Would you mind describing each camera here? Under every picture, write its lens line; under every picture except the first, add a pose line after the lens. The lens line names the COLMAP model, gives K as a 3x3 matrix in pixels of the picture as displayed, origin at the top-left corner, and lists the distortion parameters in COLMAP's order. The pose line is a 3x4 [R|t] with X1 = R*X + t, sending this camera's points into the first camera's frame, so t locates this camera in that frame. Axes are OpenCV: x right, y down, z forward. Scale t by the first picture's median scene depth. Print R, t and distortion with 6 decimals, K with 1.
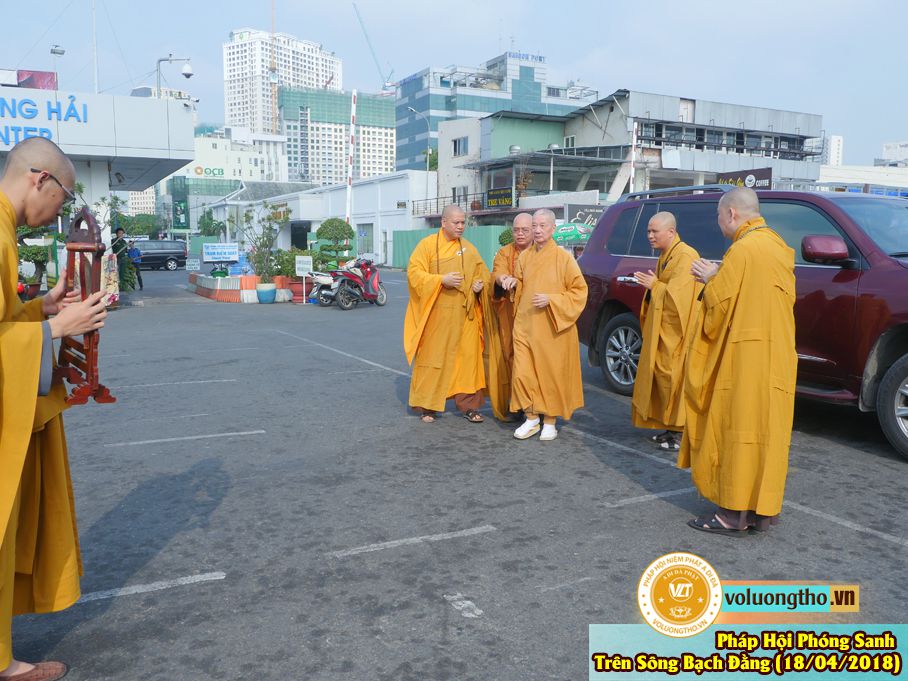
lens RADIAL K [[764.1, 0, 454.0], [0, 764.1, 340.5], [0, 0, 1]] dist [-0.035325, 0.014035]
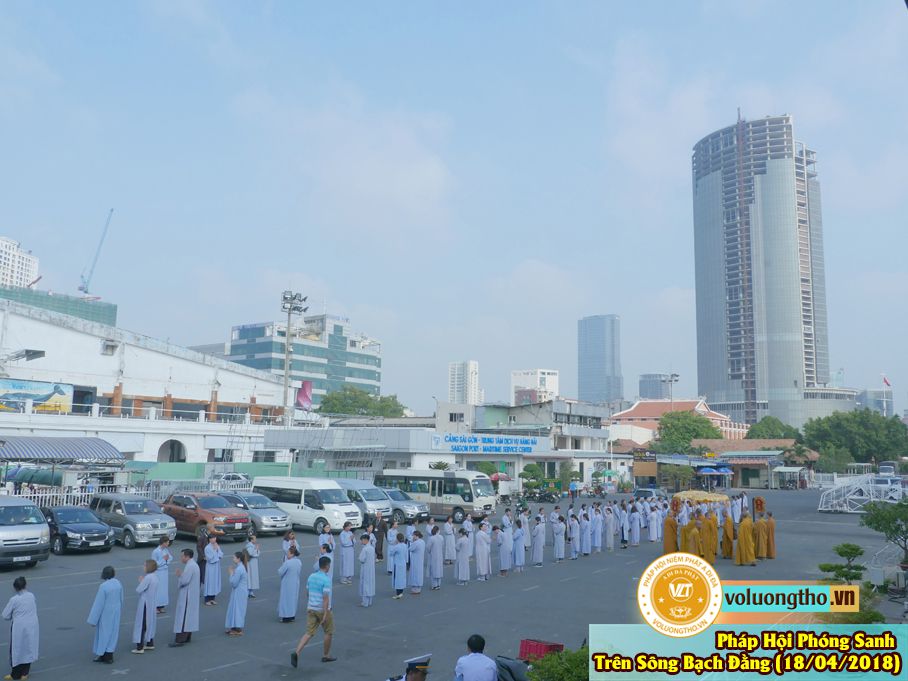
lens RADIAL K [[764.1, 0, 454.0], [0, 764.1, 340.5], [0, 0, 1]] dist [-0.035325, 0.014035]
pose [[0.892773, 0.075369, 0.444158, -0.309675], [0.041442, 0.967987, -0.247557, 0.011313], [-0.448598, 0.239419, 0.861068, -0.248176]]
